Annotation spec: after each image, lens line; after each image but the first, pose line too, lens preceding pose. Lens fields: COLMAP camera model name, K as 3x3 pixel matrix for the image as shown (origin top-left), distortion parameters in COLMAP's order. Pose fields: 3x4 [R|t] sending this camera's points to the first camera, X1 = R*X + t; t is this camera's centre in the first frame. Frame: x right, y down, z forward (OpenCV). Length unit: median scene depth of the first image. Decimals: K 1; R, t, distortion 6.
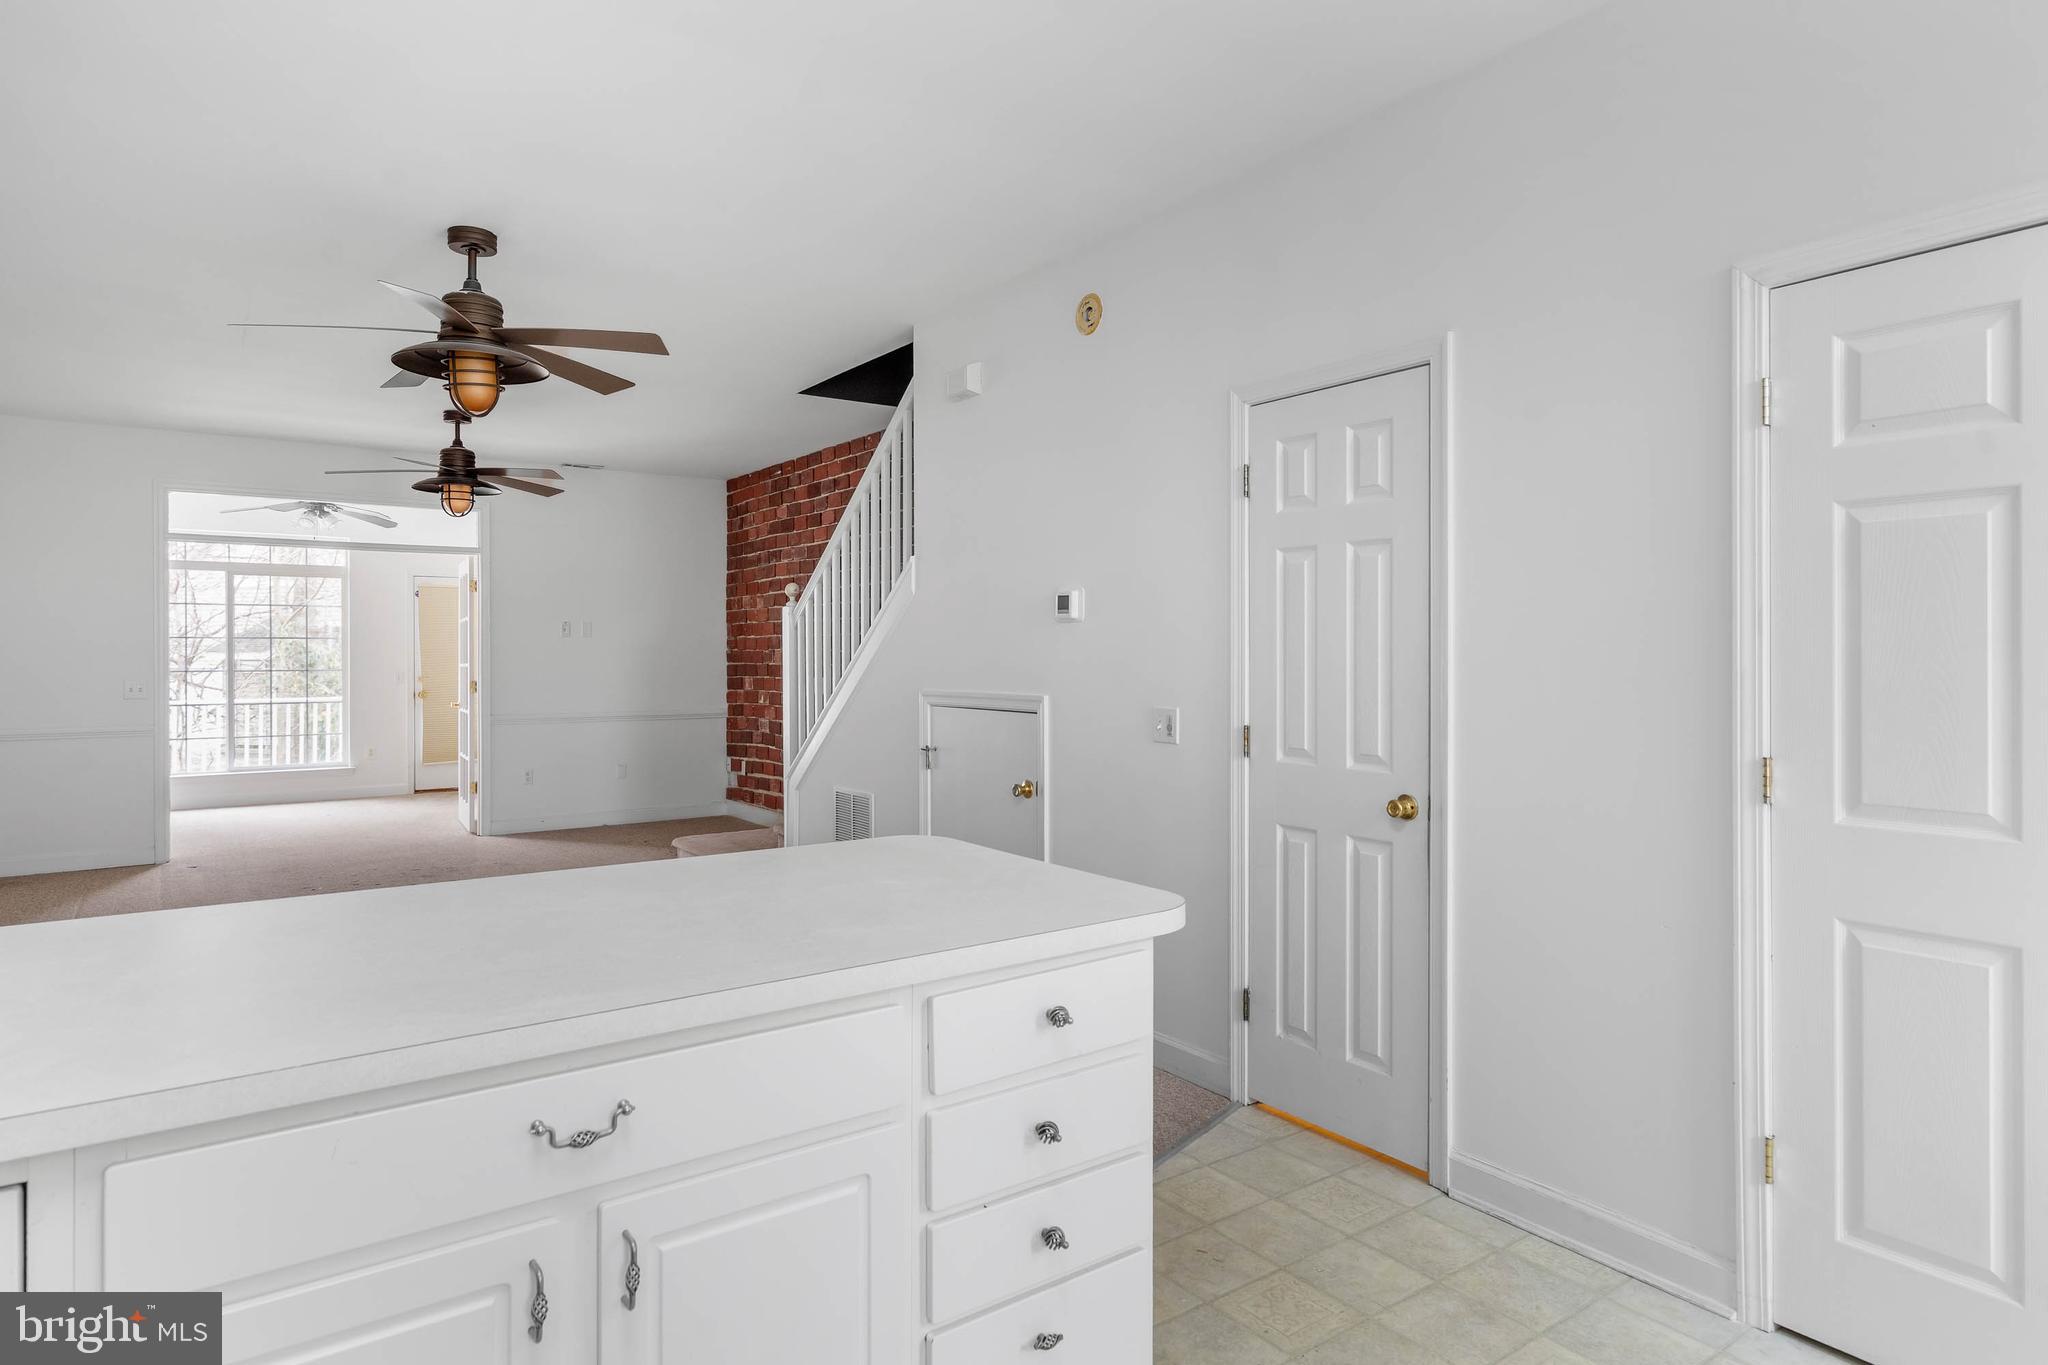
lens RADIAL K [[1155.6, 0, 1013.2], [0, 1155.6, 654.8], [0, 0, 1]] dist [0.014657, -0.007012]
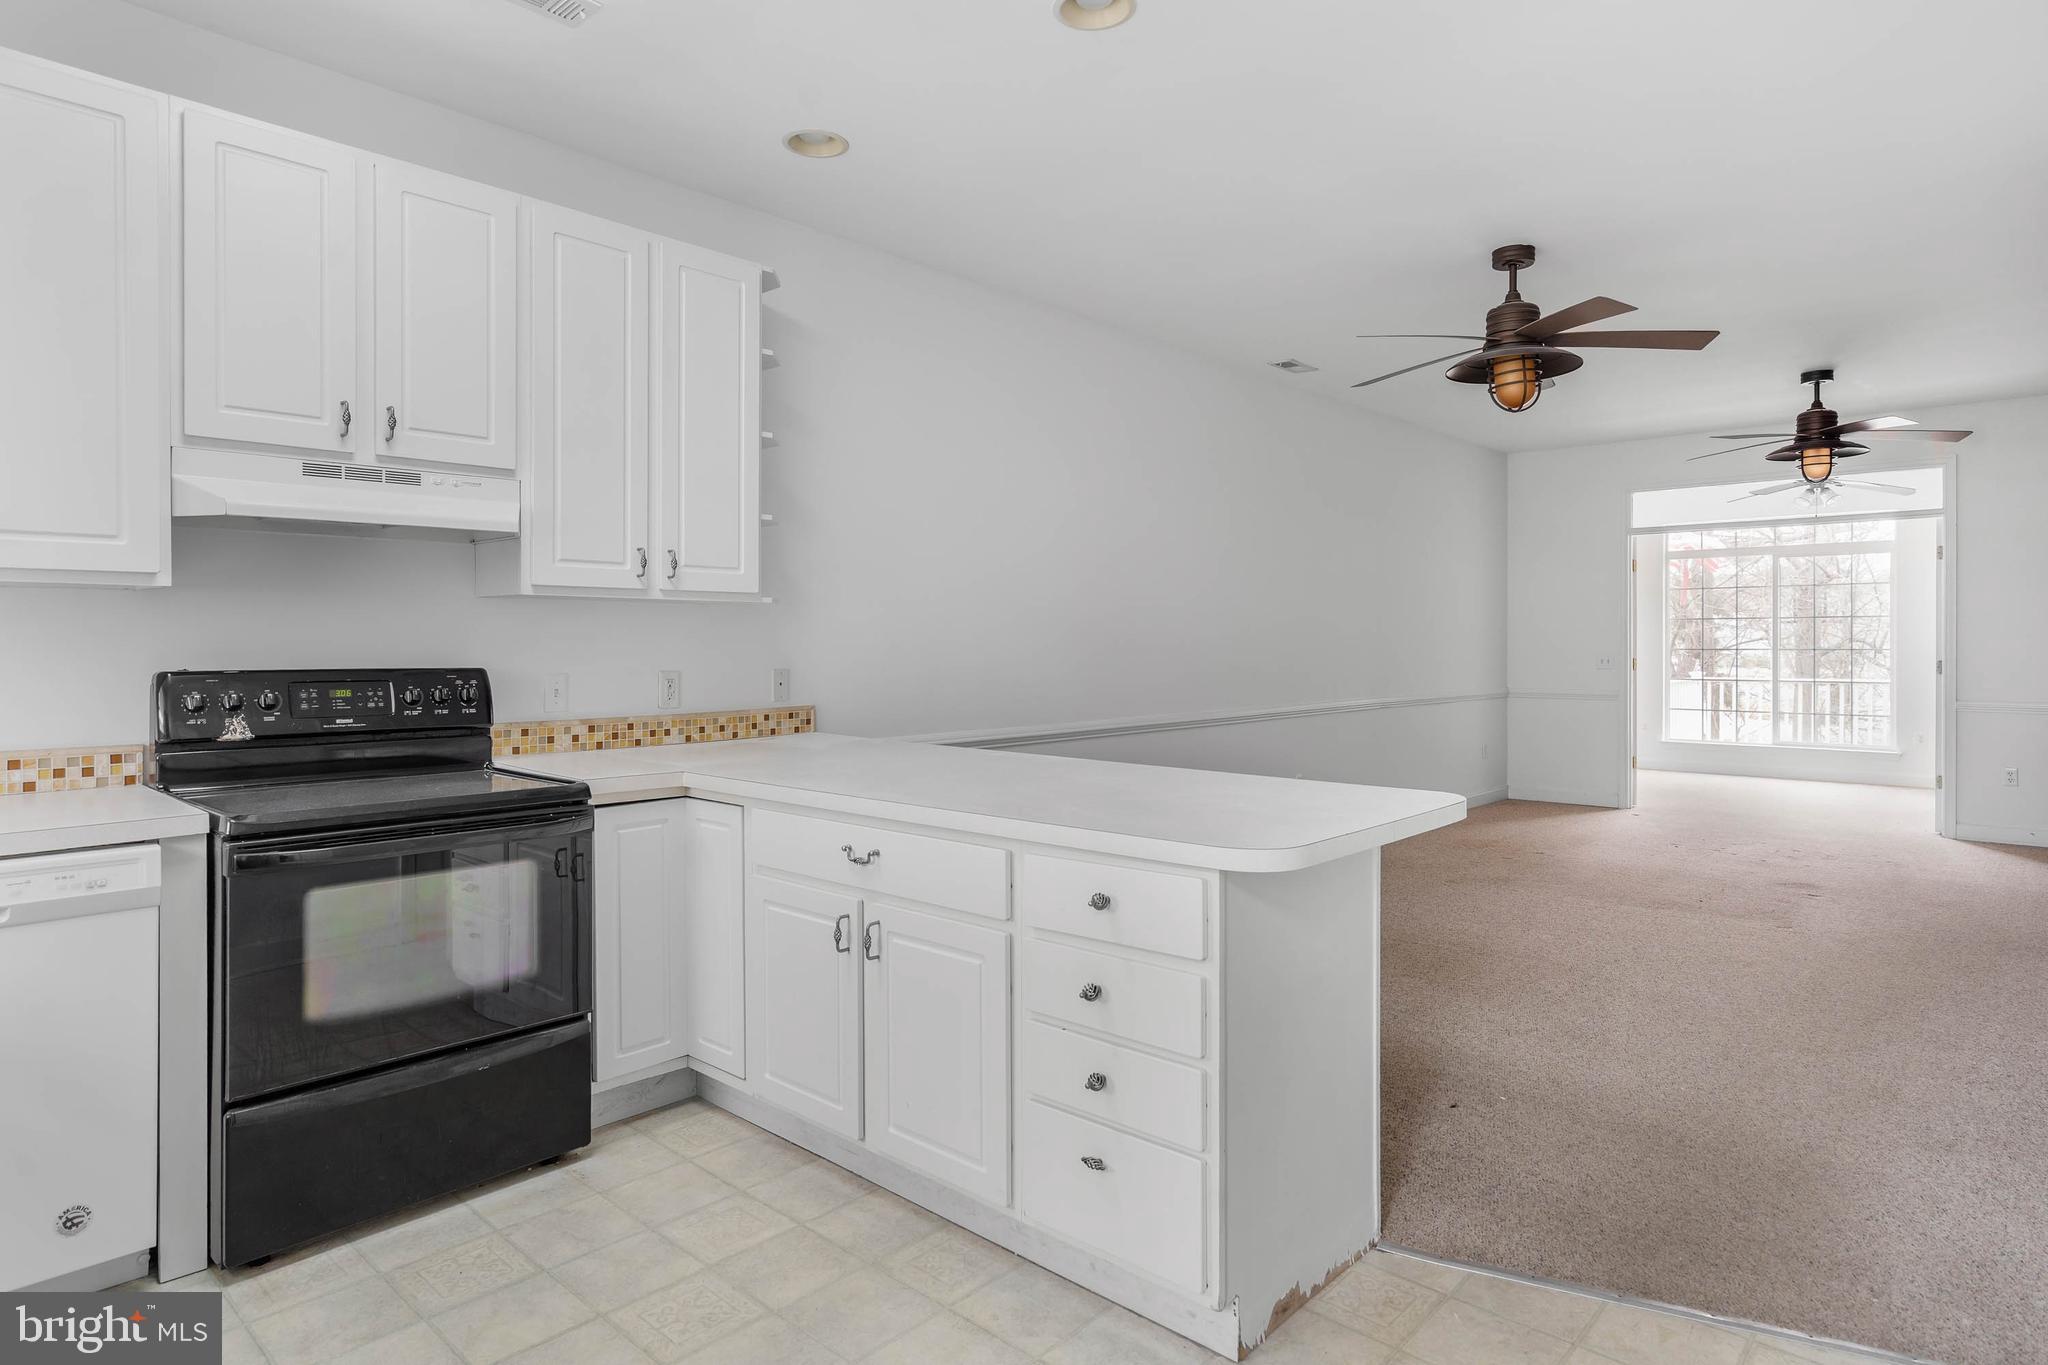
lens RADIAL K [[1155.6, 0, 1005.3], [0, 1155.6, 645.4], [0, 0, 1]] dist [0.014657, -0.007012]
pose [[0.200657, 0.006406, -0.979641, 0.285154], [-0.002889, 0.999978, 0.005948, 0.008017], [0.979657, 0.001637, 0.200671, 0.152749]]
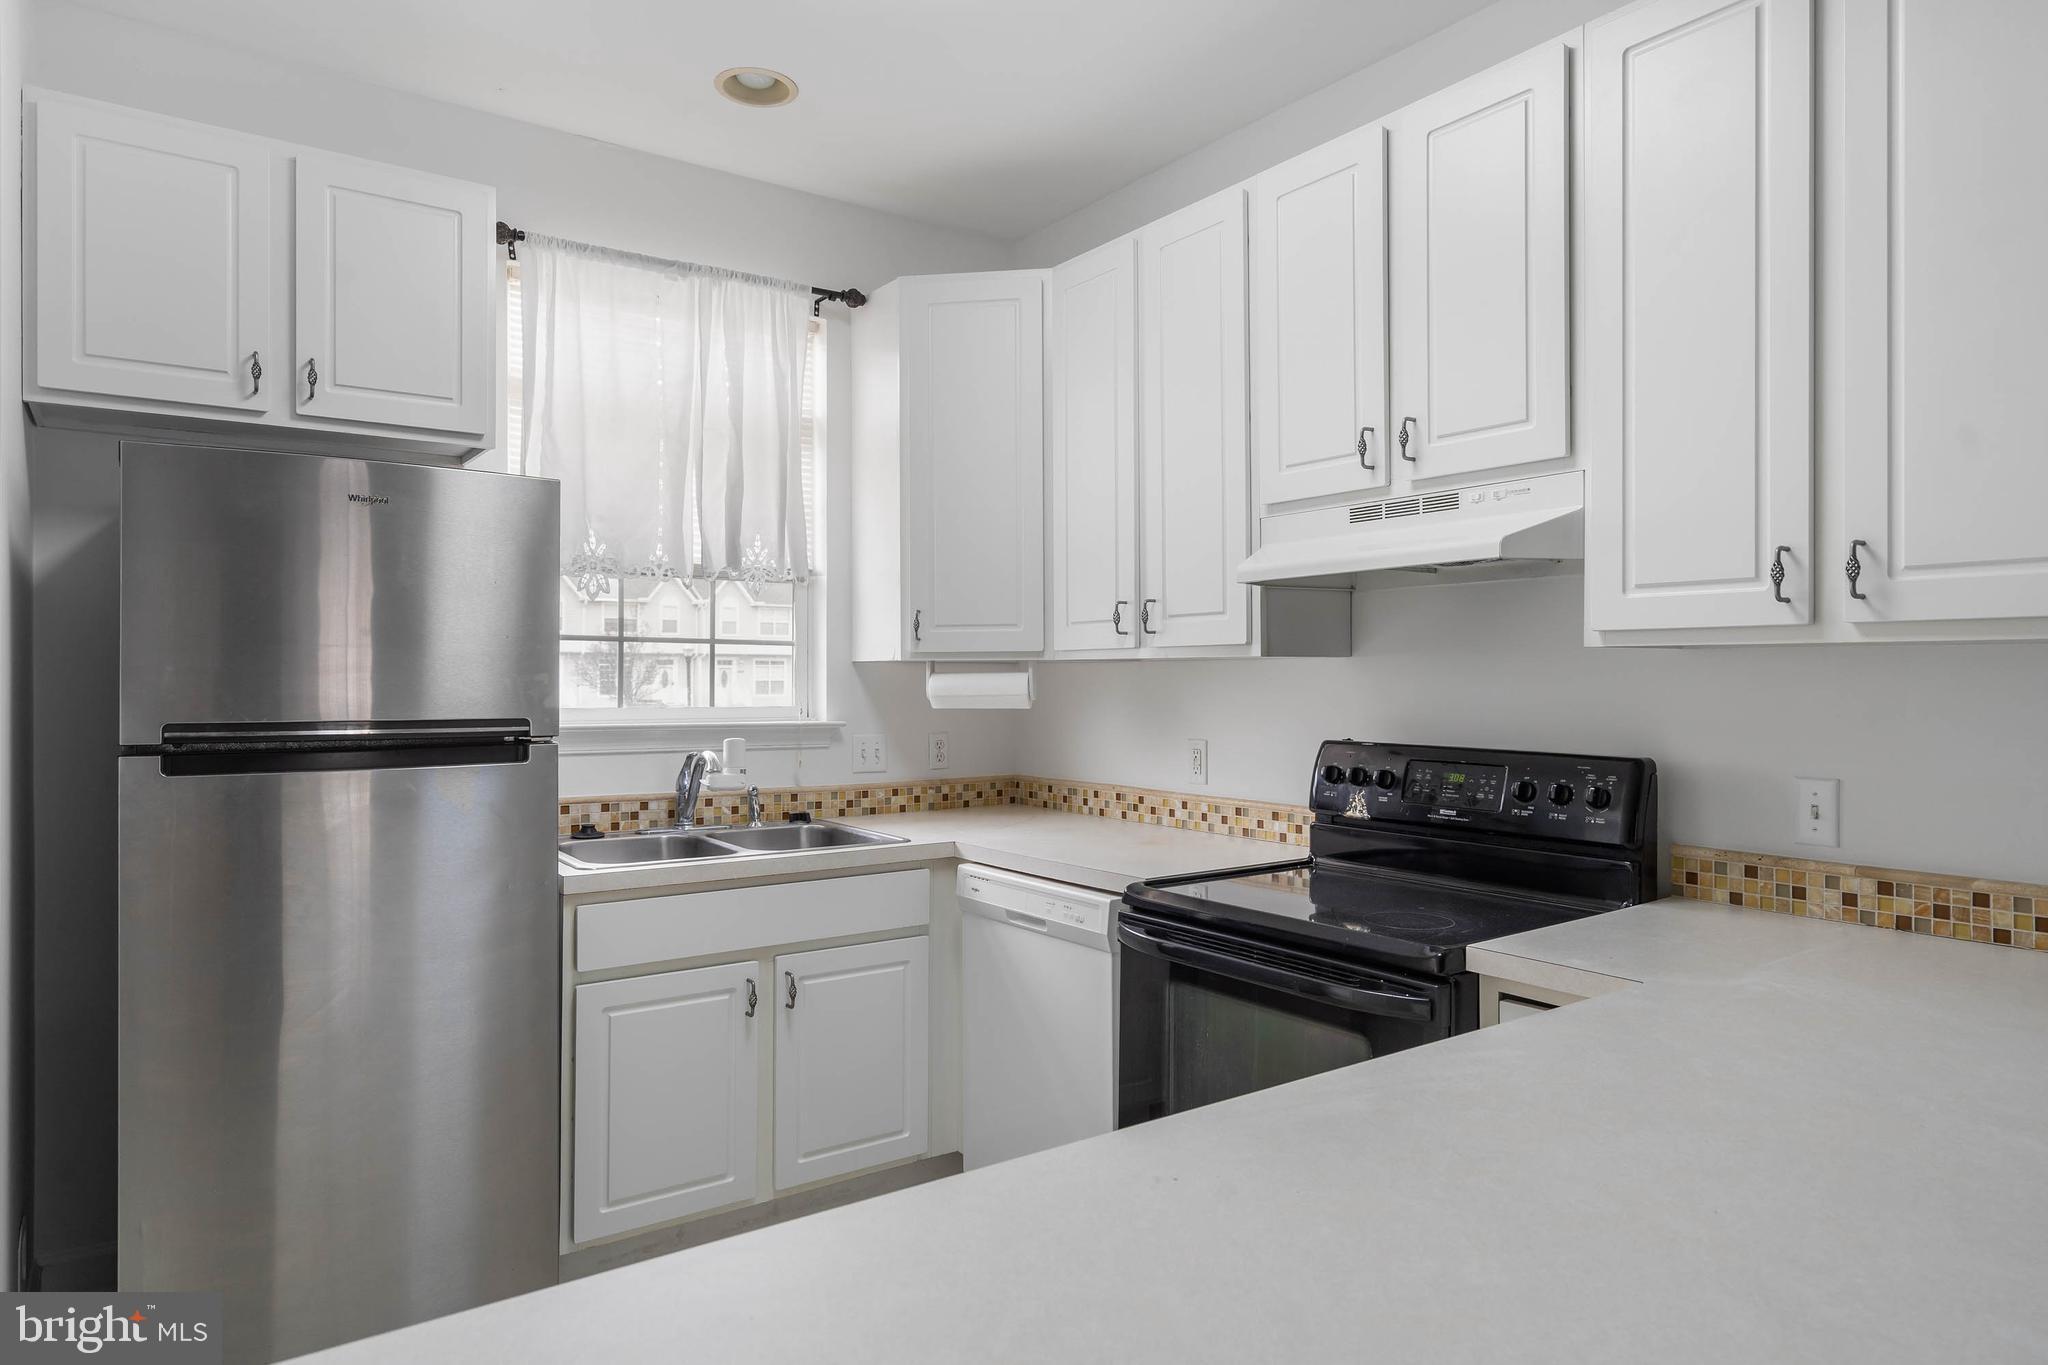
lens RADIAL K [[1229.0, 0, 1034.6], [0, 1229.0, 674.4], [0, 0, 1]] dist [-0.001785, 0.003798]
pose [[-0.999899, 0.000188, -0.014233, -0.026930], [0.000225, 0.999997, -0.002570, -0.000258], [0.014232, -0.002573, -0.999895, 0.346986]]
